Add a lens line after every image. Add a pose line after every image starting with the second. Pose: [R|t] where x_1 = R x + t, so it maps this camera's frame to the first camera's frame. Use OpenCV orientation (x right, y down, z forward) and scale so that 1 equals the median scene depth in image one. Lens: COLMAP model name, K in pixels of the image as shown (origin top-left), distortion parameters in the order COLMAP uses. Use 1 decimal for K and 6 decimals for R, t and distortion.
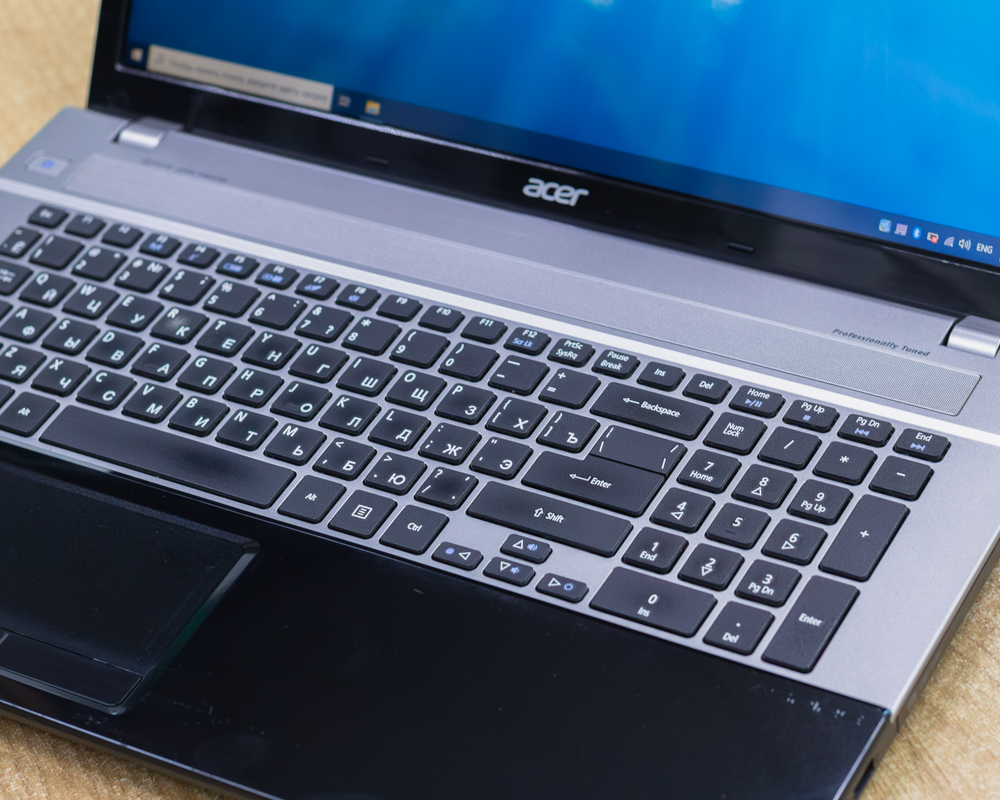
lens RADIAL K [[2998.9, 0, 500.0], [0, 2998.9, 400.0], [0, 0, 1]] dist [-0.218827, 1.493061]
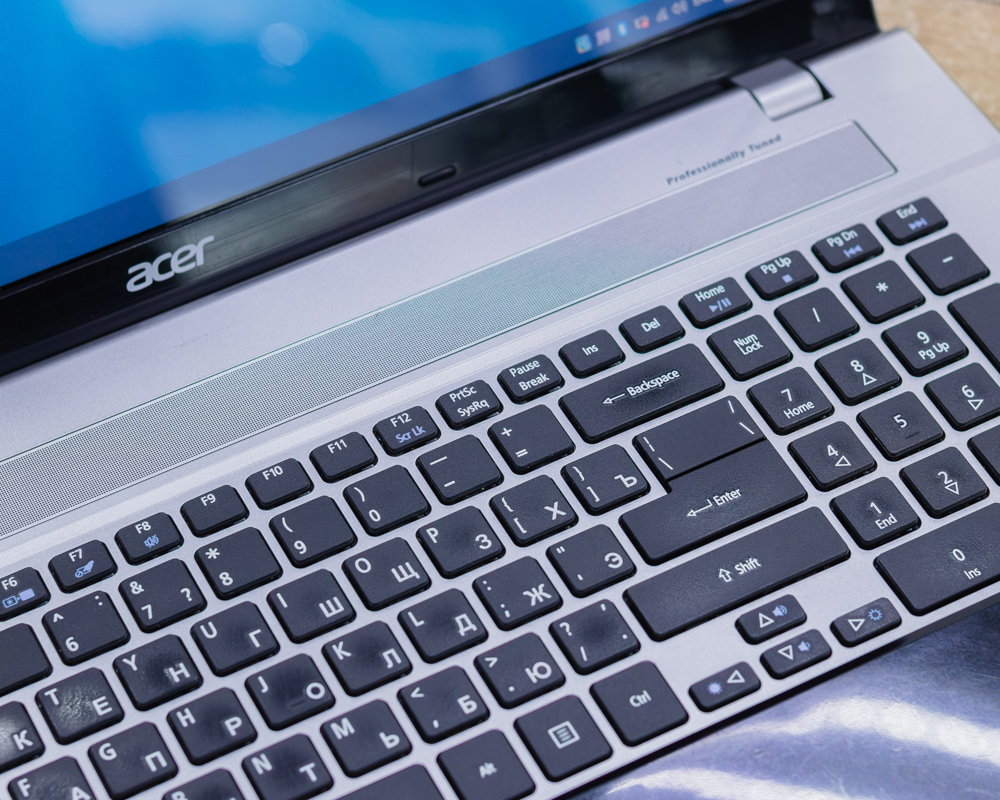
lens RADIAL K [[2998.9, 0, 500.0], [0, 2998.9, 400.0], [0, 0, 1]] dist [-0.218827, 1.493061]
pose [[0.544322, -0.569588, 0.615859, -0.428733], [0.506138, 0.808457, 0.300369, -0.236633], [-0.668983, 0.148212, 0.728351, 0.484818]]
